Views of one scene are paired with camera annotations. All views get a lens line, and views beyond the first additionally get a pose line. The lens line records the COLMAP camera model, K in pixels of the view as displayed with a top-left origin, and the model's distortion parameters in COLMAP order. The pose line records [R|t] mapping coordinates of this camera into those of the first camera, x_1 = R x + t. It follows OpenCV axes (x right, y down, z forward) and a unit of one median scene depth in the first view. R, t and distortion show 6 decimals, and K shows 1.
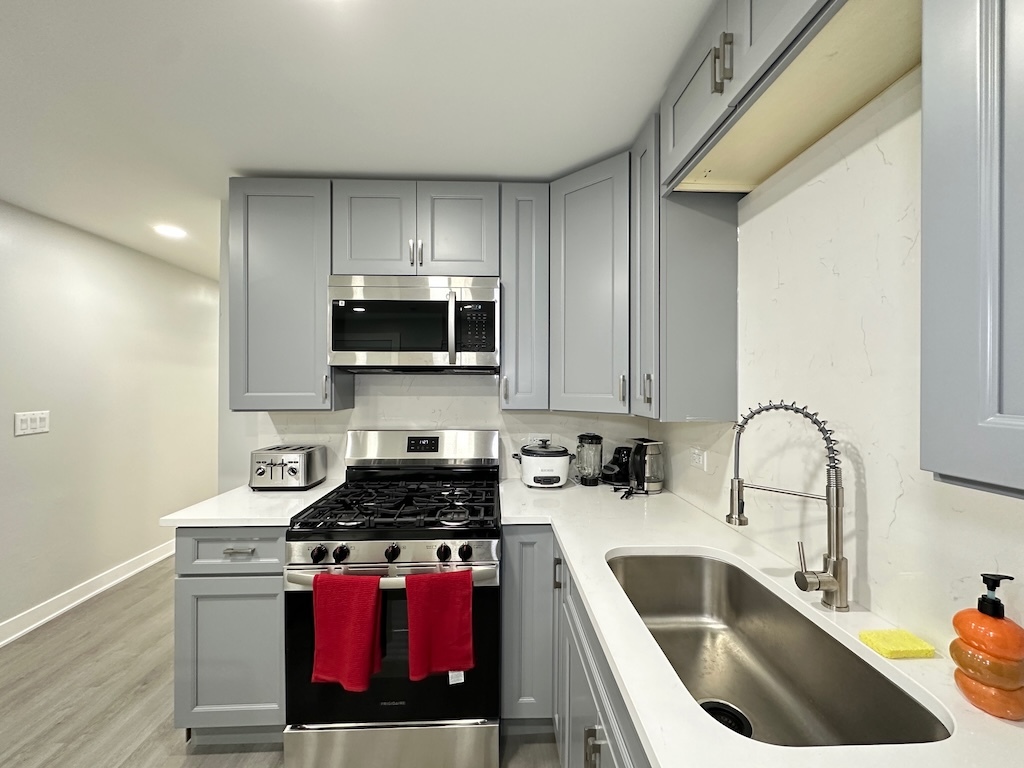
lens RADIAL K [[407.0, 0, 511.9], [0, 407.0, 384.8], [0, 0, 1]] dist [-0.001323, -0.000374]
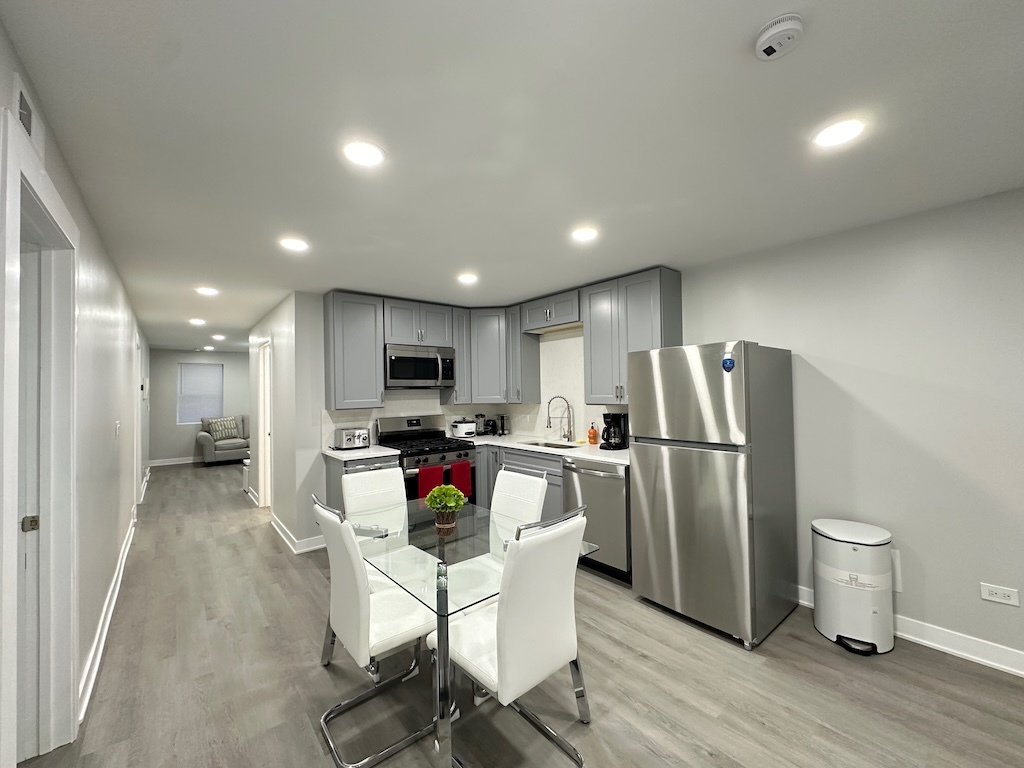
lens RADIAL K [[407.0, 0, 512.0], [0, 407.0, 384.7], [0, 0, 1]] dist [-0.001323, -0.000374]
pose [[0.794789, -0.008465, 0.606827, -1.243831], [0.021153, 0.999682, -0.013760, -0.012729], [-0.606518, 0.023773, 0.794715, -1.121314]]
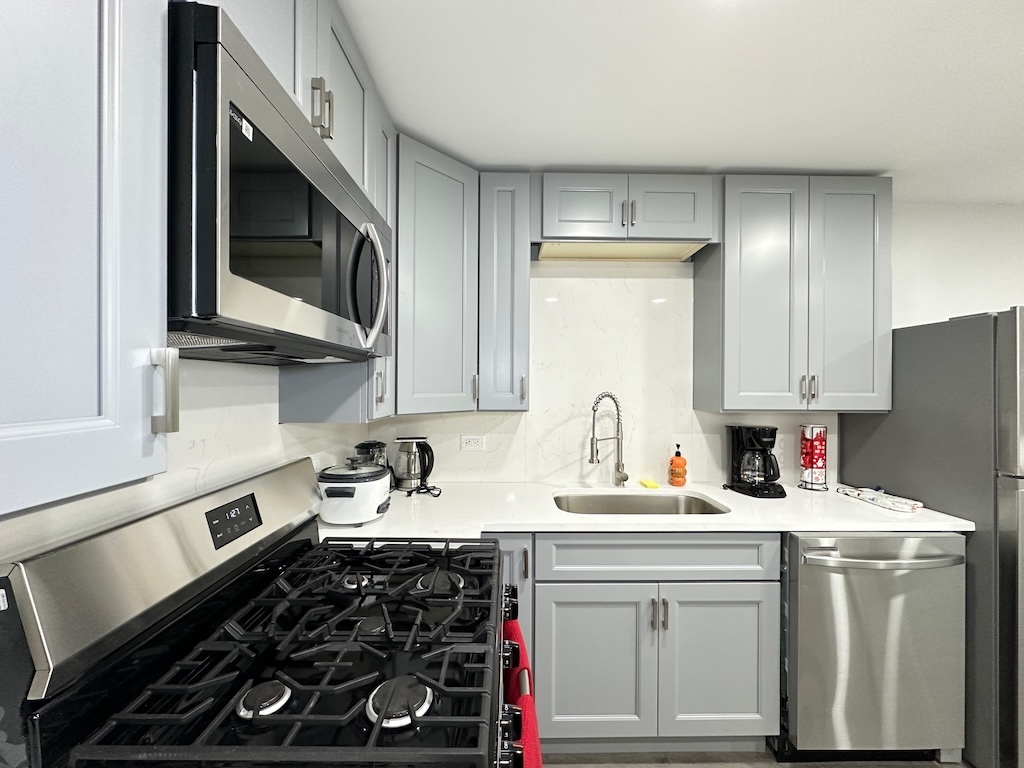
lens RADIAL K [[407.0, 0, 512.4], [0, 407.0, 385.3], [0, 0, 1]] dist [-0.001323, -0.000374]
pose [[0.034649, -0.003904, 0.999392, -0.737393], [-0.003548, 0.999986, 0.004029, -0.001003], [-0.999393, -0.003686, 0.034635, 0.783111]]
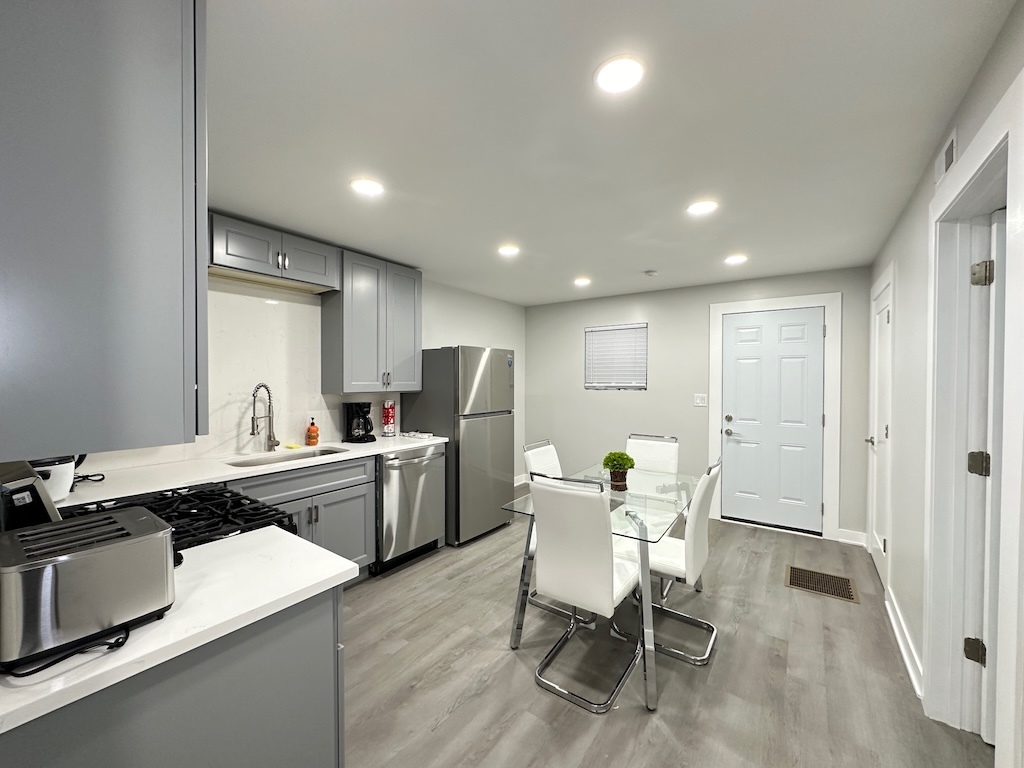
lens RADIAL K [[407.0, 0, 511.2], [0, 407.0, 384.7], [0, 0, 1]] dist [-0.001323, -0.000374]
pose [[-0.783653, -0.017870, 0.620942, -1.287185], [-0.006666, 0.999771, 0.020358, -0.009662], [-0.621163, 0.011814, -0.783592, 1.174244]]
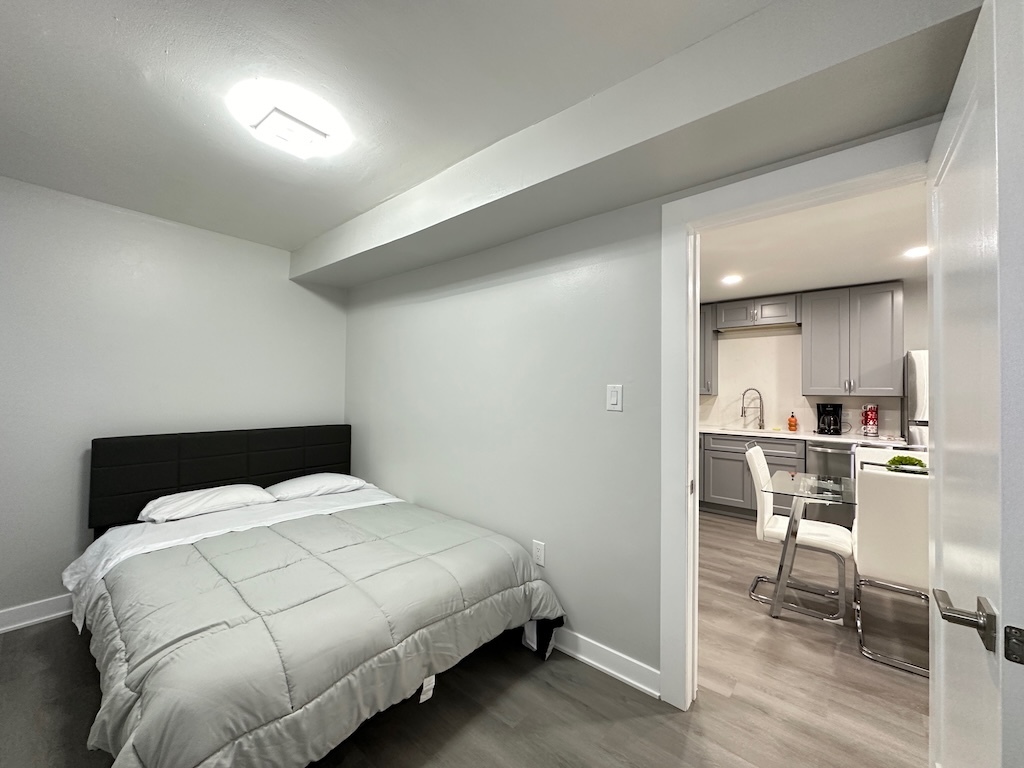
lens RADIAL K [[407.0, 0, 512.0], [0, 407.0, 385.3], [0, 0, 1]] dist [-0.001323, -0.000374]
pose [[0.684632, 0.006578, 0.728859, -2.562336], [-0.001706, 0.999971, -0.007422, 0.027260], [-0.728887, 0.003837, 0.684623, -0.095043]]
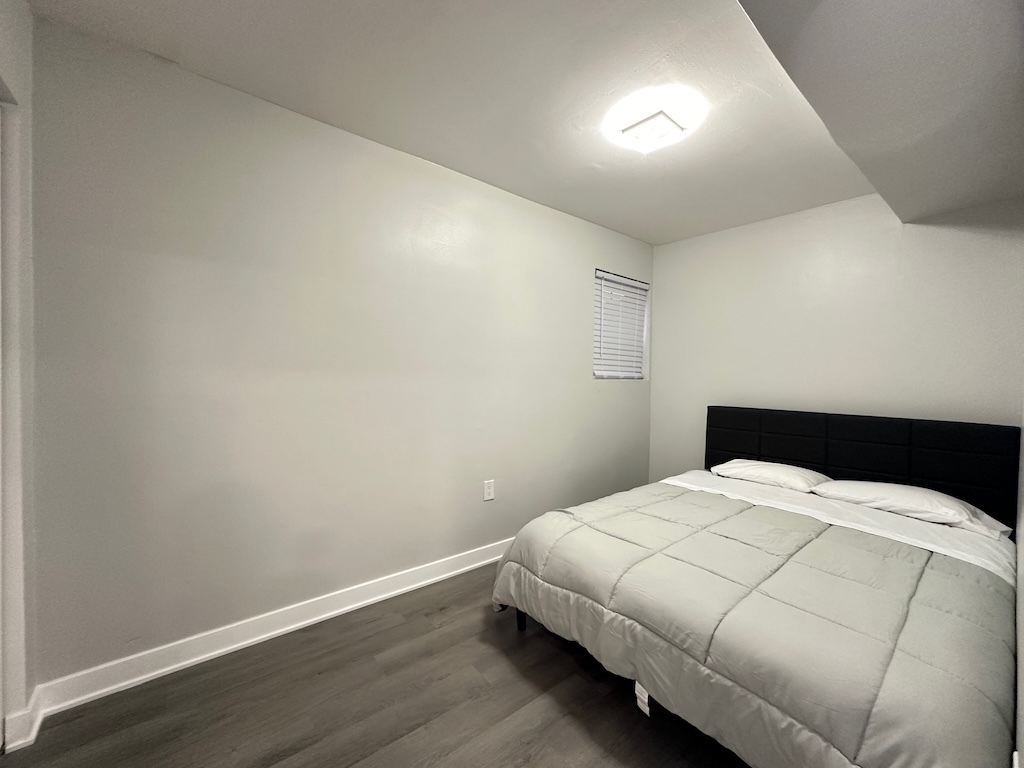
lens RADIAL K [[407.0, 0, 512.5], [0, 407.0, 381.4], [0, 0, 1]] dist [-0.001323, -0.000374]
pose [[0.591833, 0.010057, -0.805998, -1.577523], [-0.011432, 0.999926, 0.004082, 0.087215], [0.805980, 0.006798, 0.591904, -0.002750]]
